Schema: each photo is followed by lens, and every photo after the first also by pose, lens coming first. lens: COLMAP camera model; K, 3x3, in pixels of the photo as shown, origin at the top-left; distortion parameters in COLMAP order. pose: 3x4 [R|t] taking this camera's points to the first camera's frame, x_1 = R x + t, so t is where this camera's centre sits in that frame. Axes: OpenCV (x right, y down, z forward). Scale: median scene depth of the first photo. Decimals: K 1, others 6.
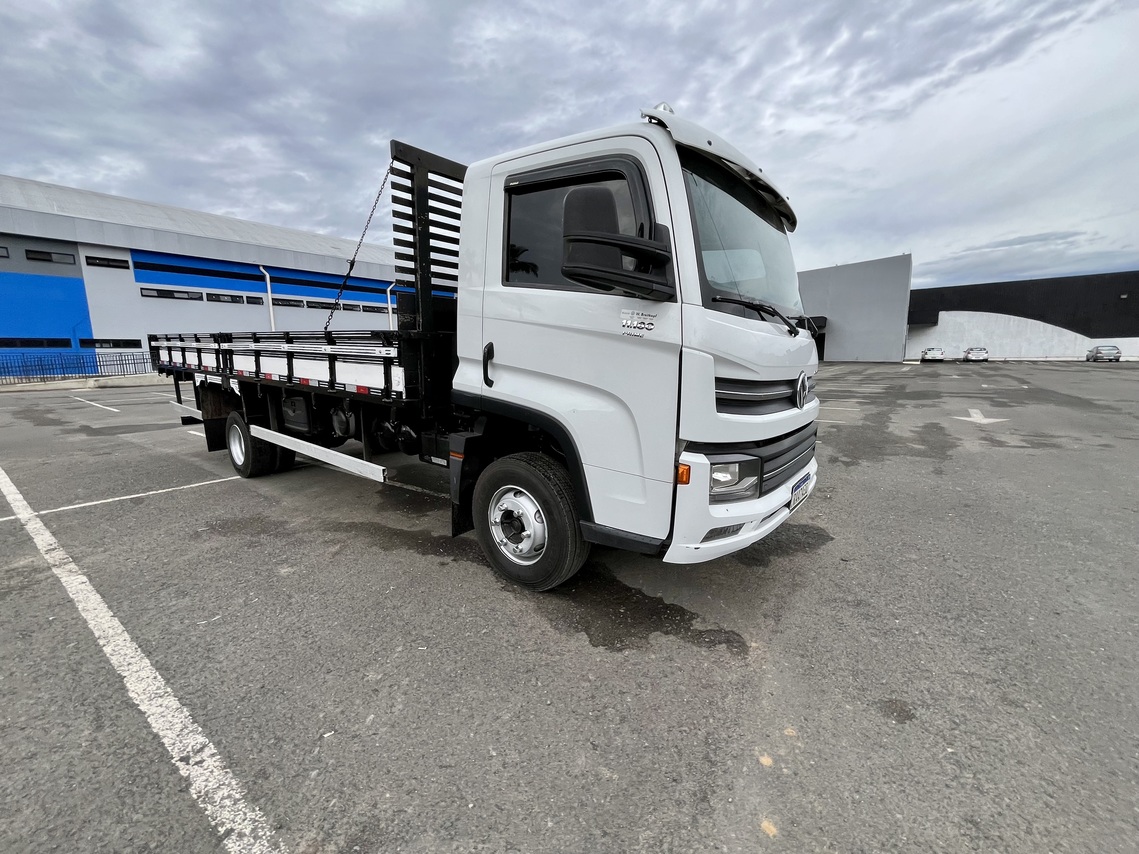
lens RADIAL K [[431.5, 0, 624.9], [0, 431.5, 449.8], [0, 0, 1]] dist [-0.002043, -0.000243]
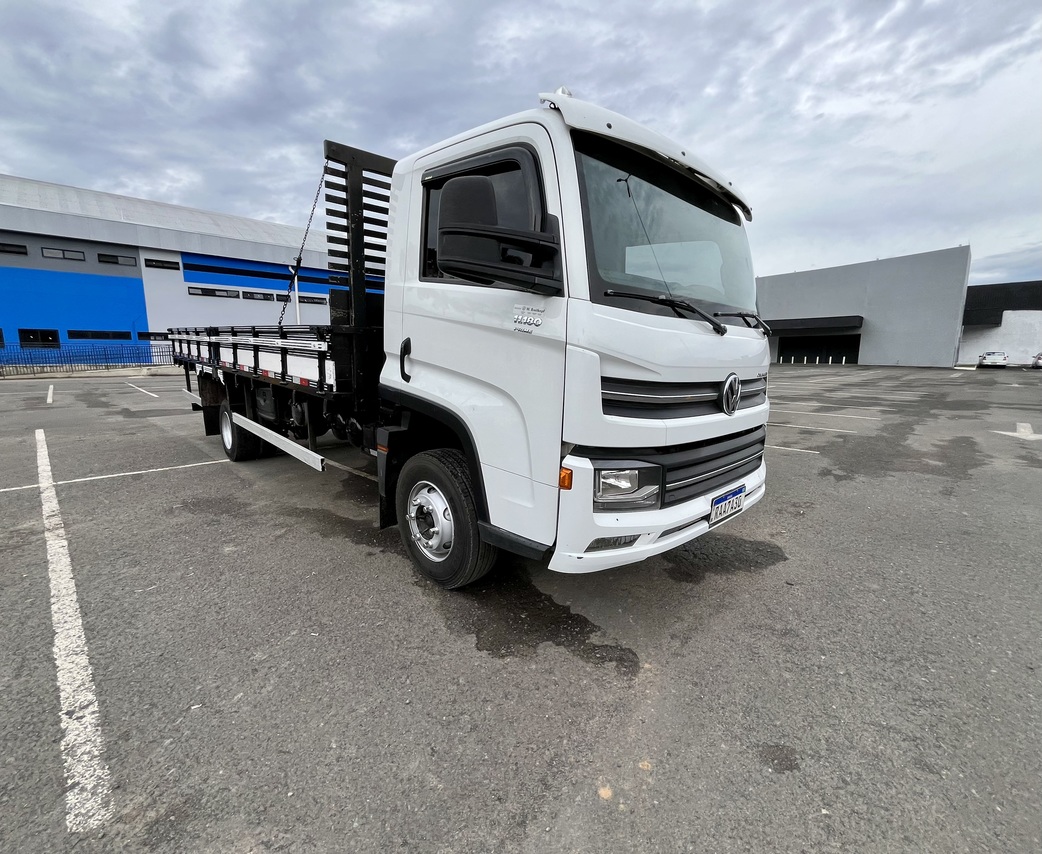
lens RADIAL K [[439.3, 0, 573.2], [0, 439.3, 452.3], [0, 0, 1]] dist [-0.001897, -0.000550]
pose [[0.990309, 0.045301, -0.131287, 0.201586], [-0.044753, 0.998973, 0.007123, -0.006444], [0.131474, -0.001179, 0.991319, 0.034128]]
